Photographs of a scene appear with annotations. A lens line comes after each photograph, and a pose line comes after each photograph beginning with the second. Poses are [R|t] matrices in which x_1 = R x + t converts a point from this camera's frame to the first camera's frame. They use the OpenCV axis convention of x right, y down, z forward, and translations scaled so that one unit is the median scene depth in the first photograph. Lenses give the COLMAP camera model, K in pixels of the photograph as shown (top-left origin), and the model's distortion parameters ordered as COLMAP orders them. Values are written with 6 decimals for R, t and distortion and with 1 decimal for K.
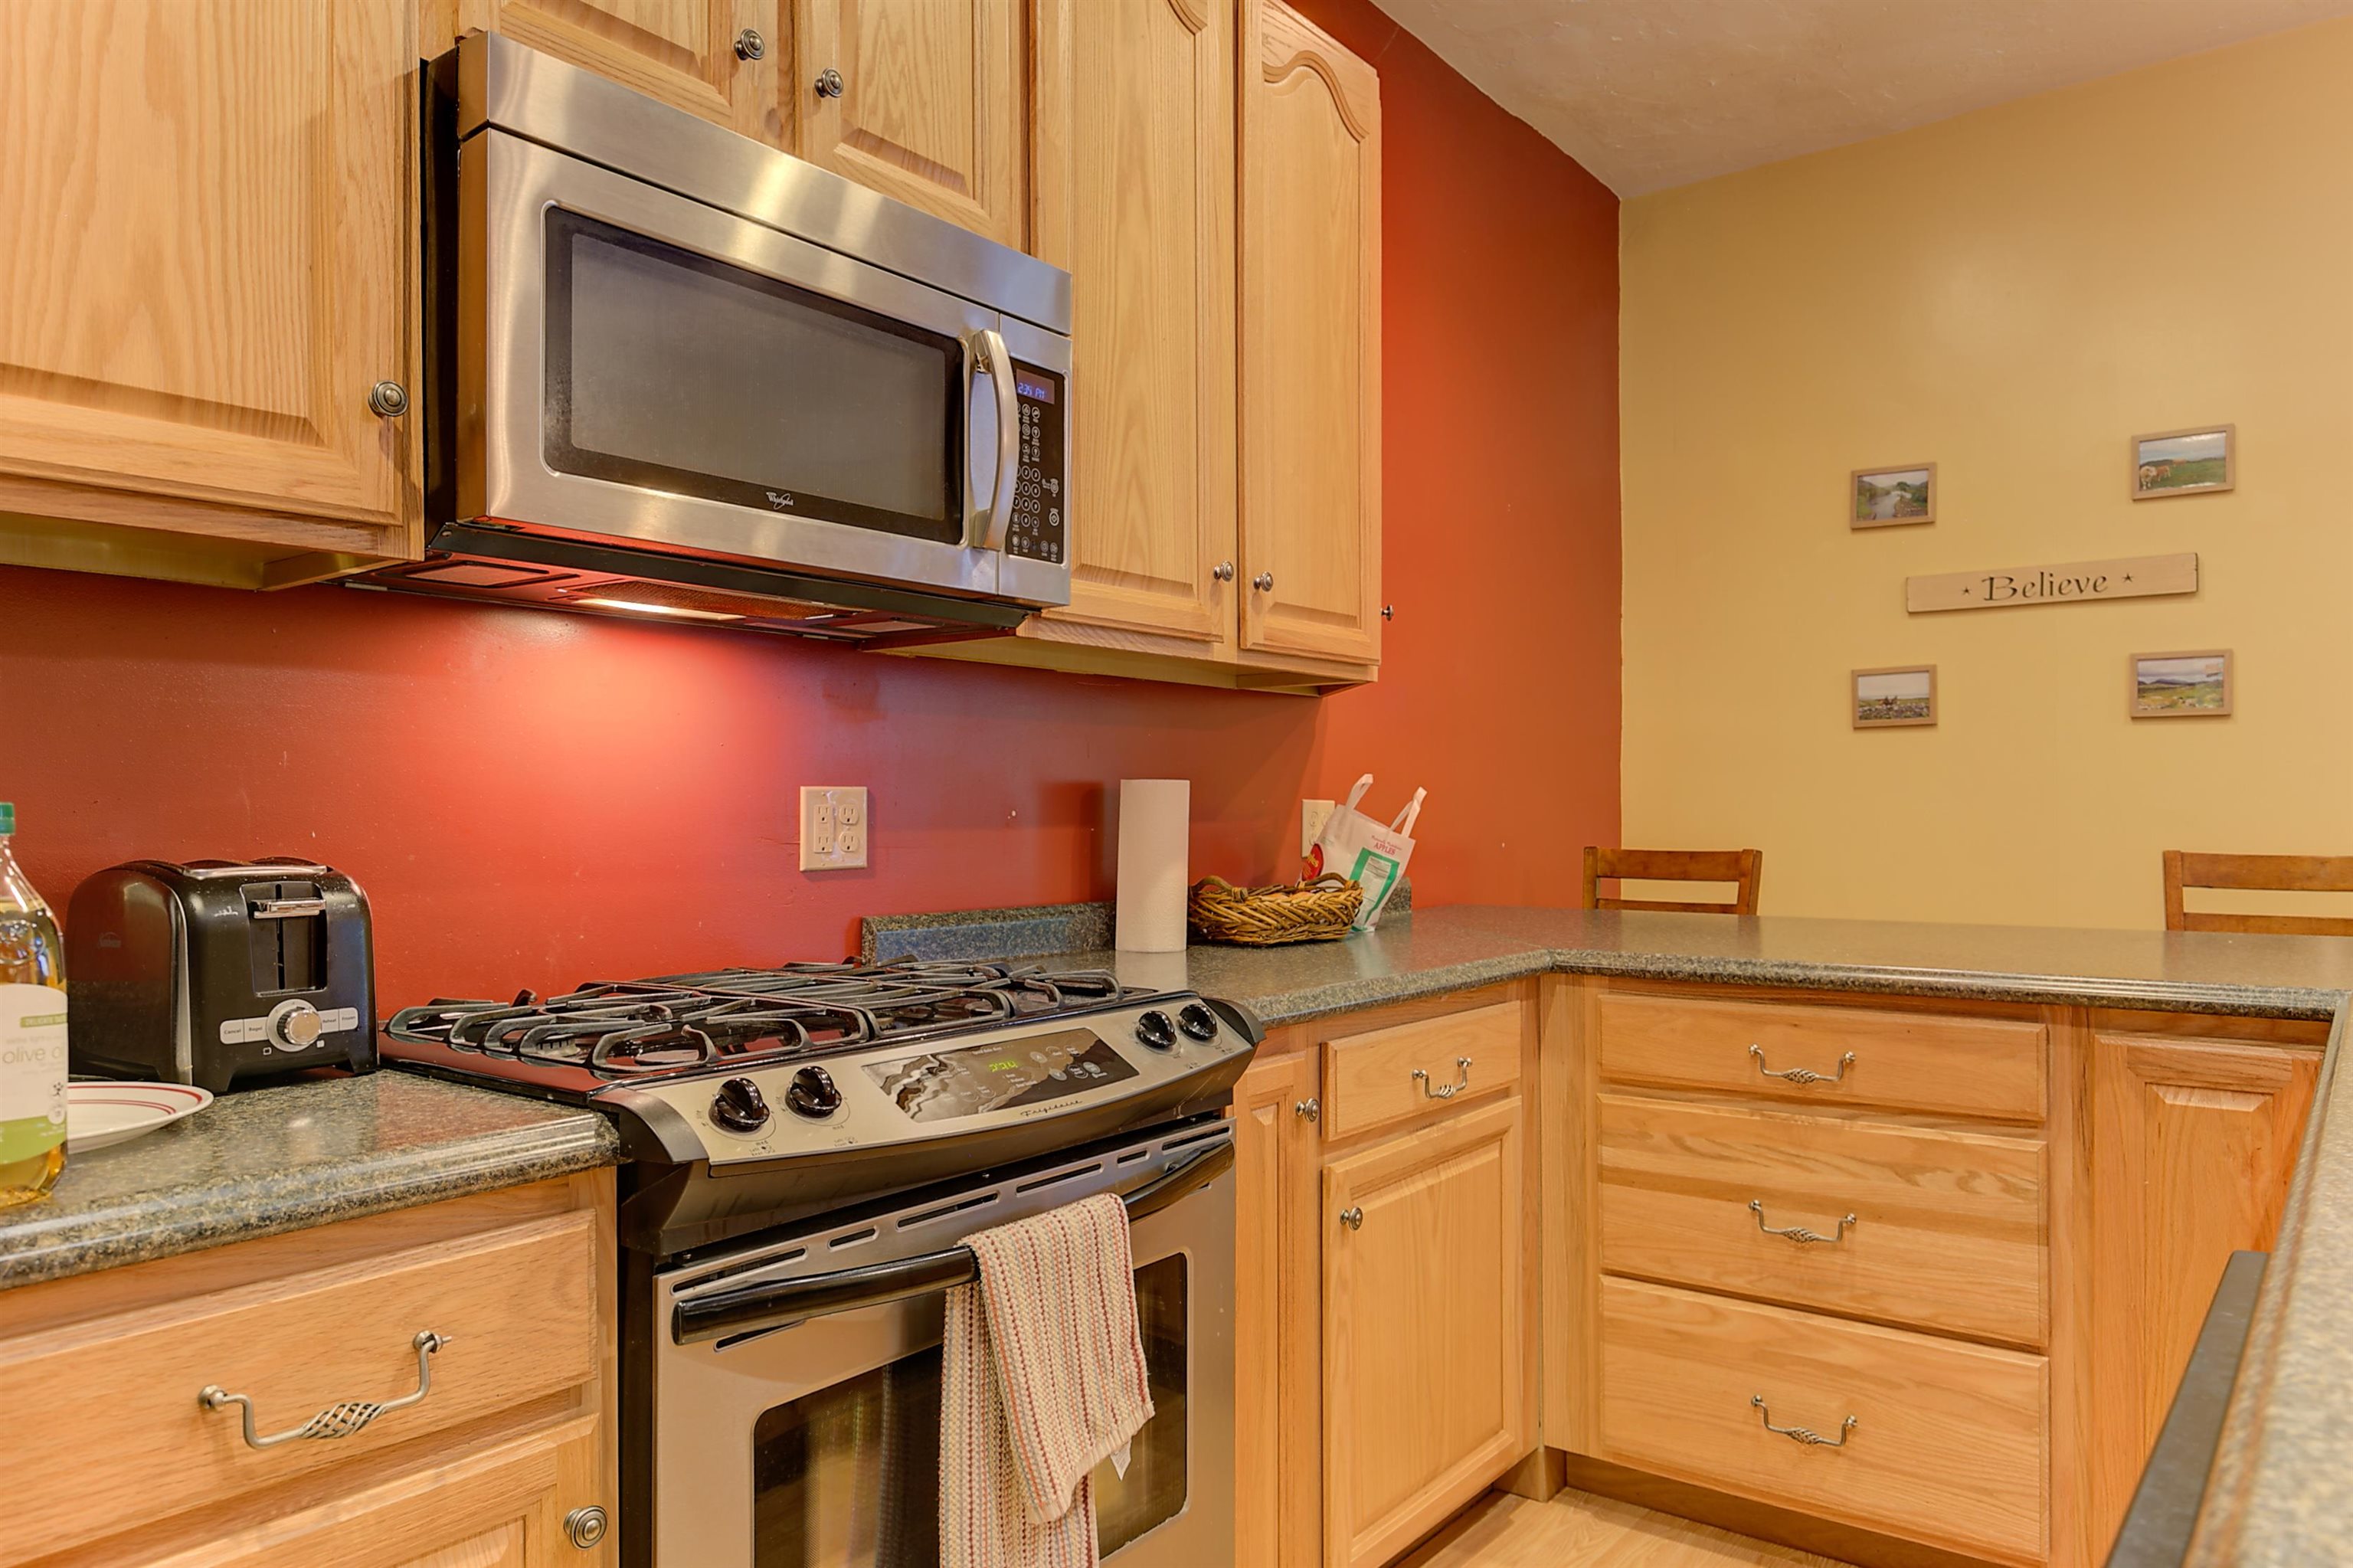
lens RADIAL K [[1524.8, 0, 1168.8], [0, 1524.8, 811.8], [0, 0, 1]] dist [-0.004827, -0.006228]
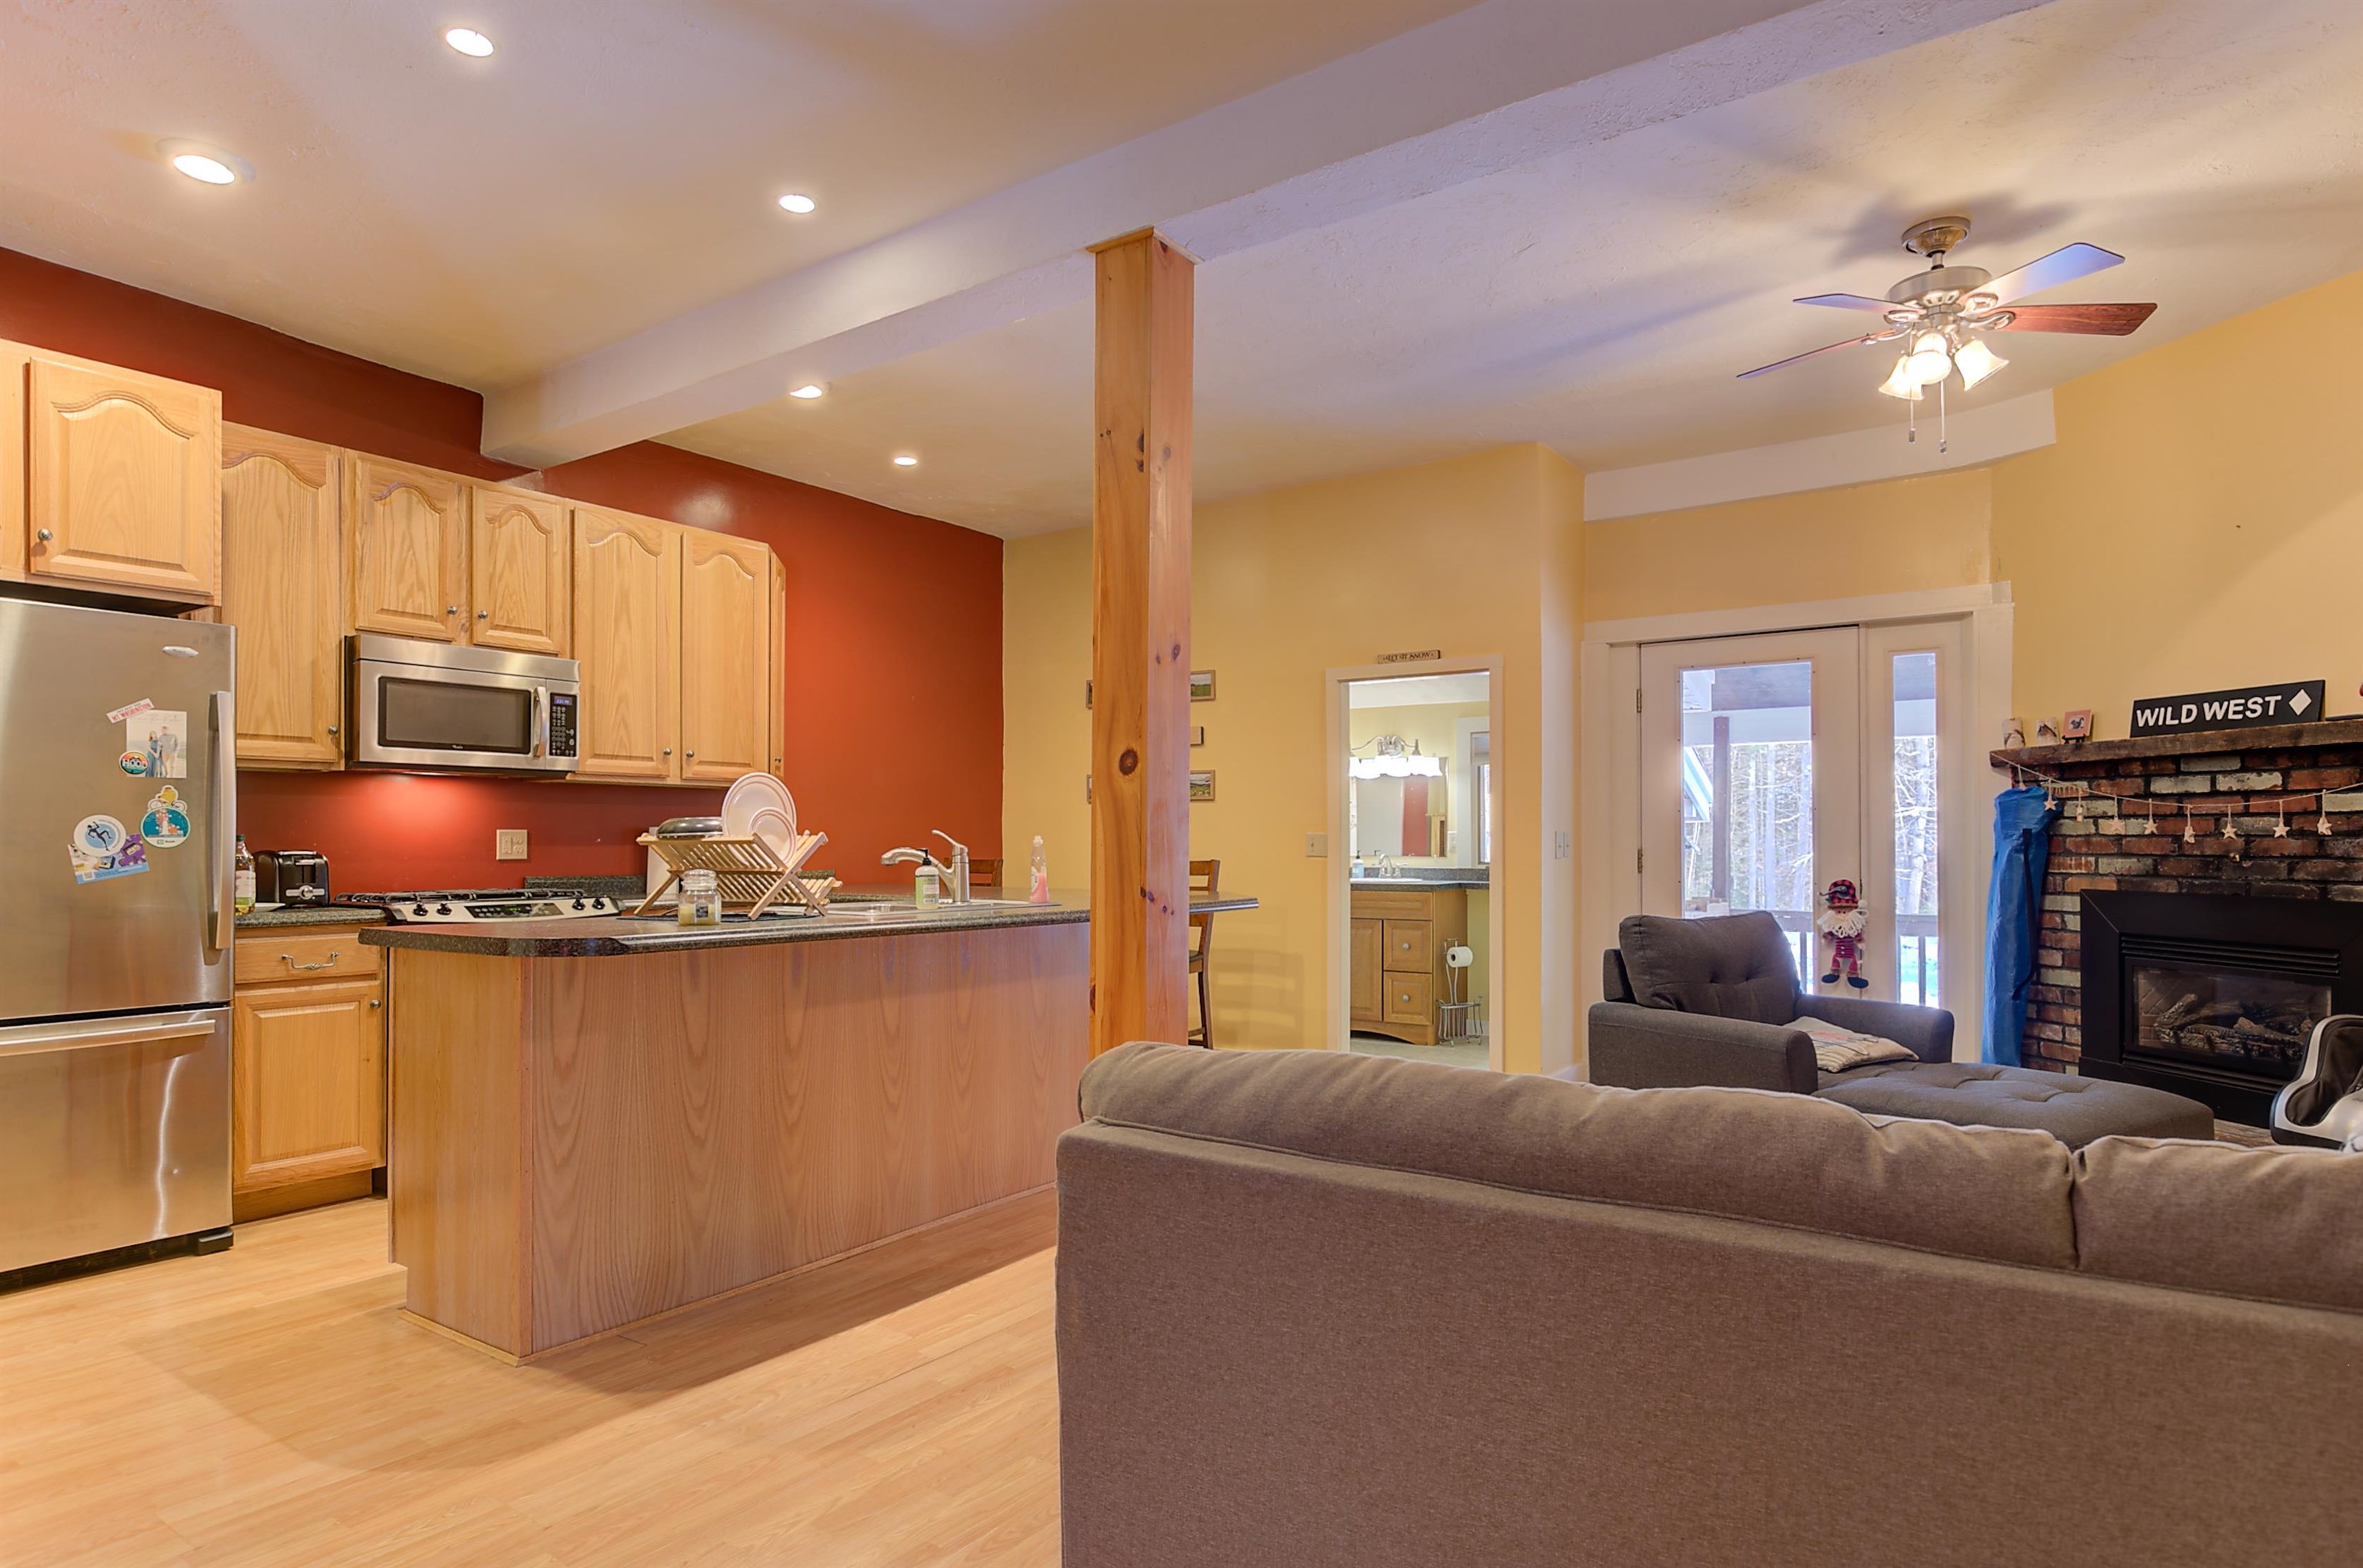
lens RADIAL K [[1299.8, 0, 1202.9], [0, 1299.8, 828.7], [0, 0, 1]] dist [-0.002892, 0.002028]
pose [[0.997712, 0.004183, 0.067471, 0.854759], [-0.003316, 0.999911, -0.012956, 0.007689], [-0.067519, 0.012703, 0.997637, -1.418778]]
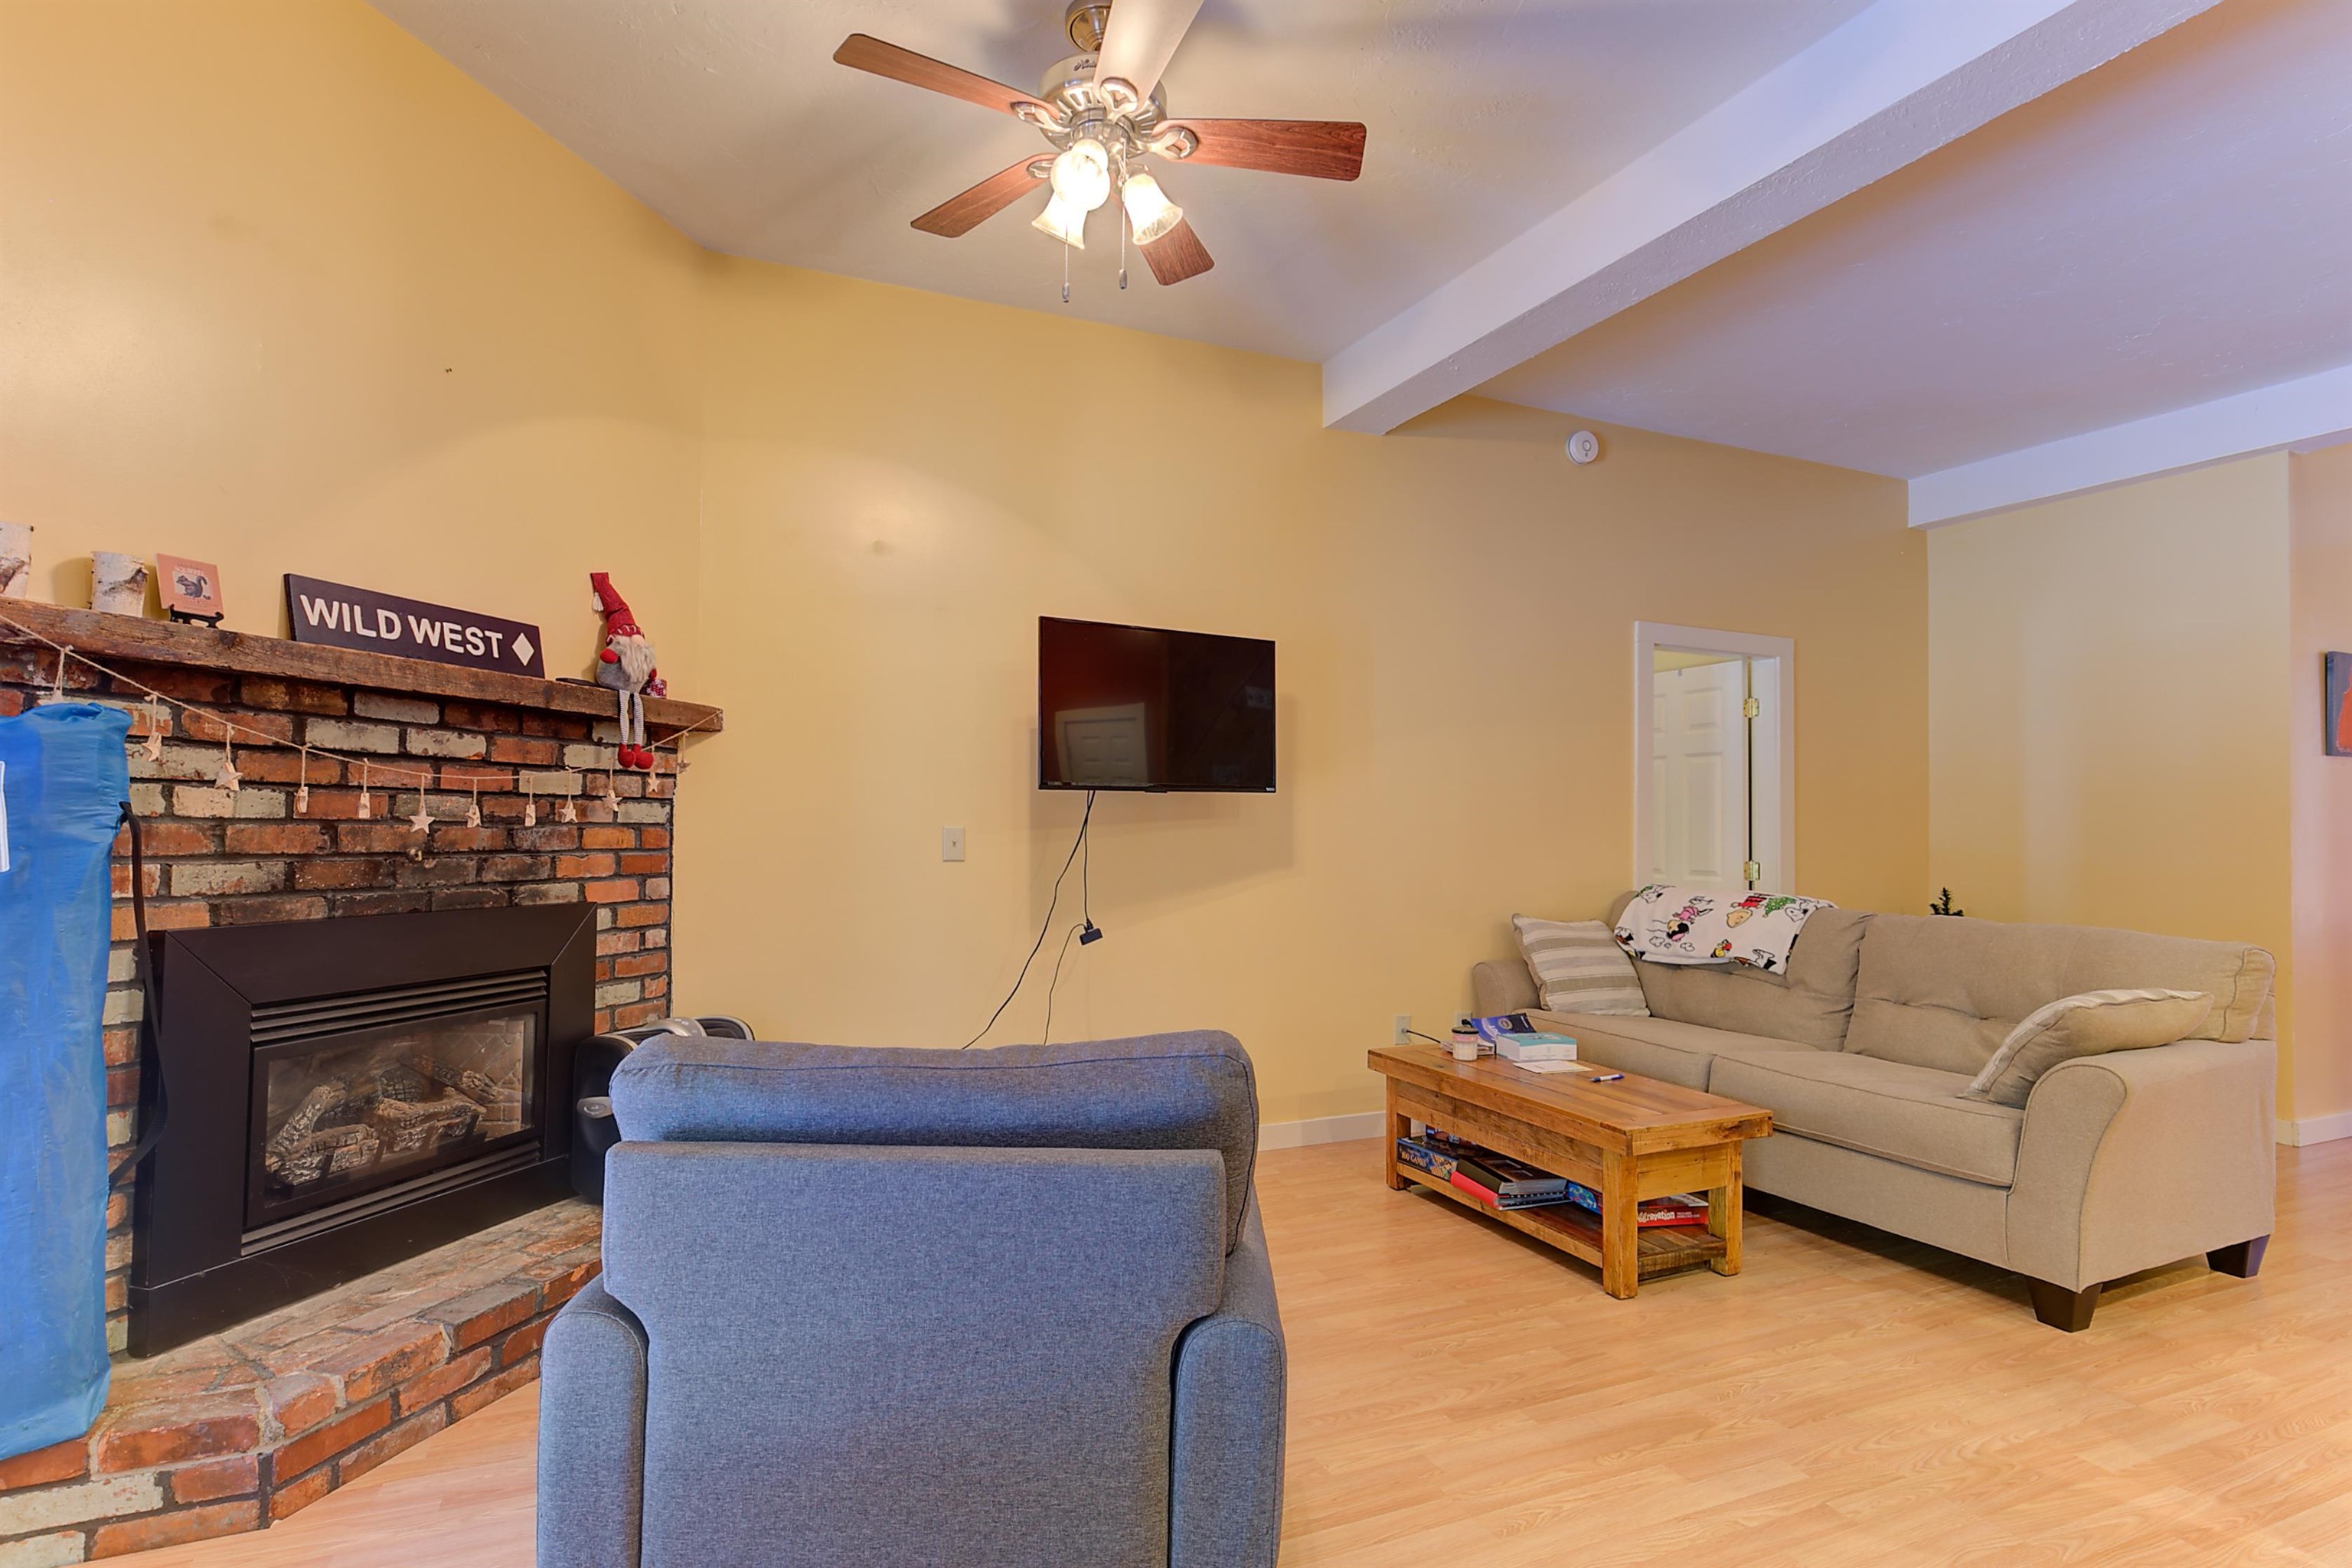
lens RADIAL K [[1120.7, 0, 1175.8], [0, 1120.7, 792.3], [0, 0, 1]] dist [-0.000868, 0.000520]
pose [[-0.880955, 0.011988, 0.473048, 1.342937], [-0.003236, 0.999503, -0.031357, -0.009573], [-0.473189, -0.029155, -0.880479, 1.098870]]
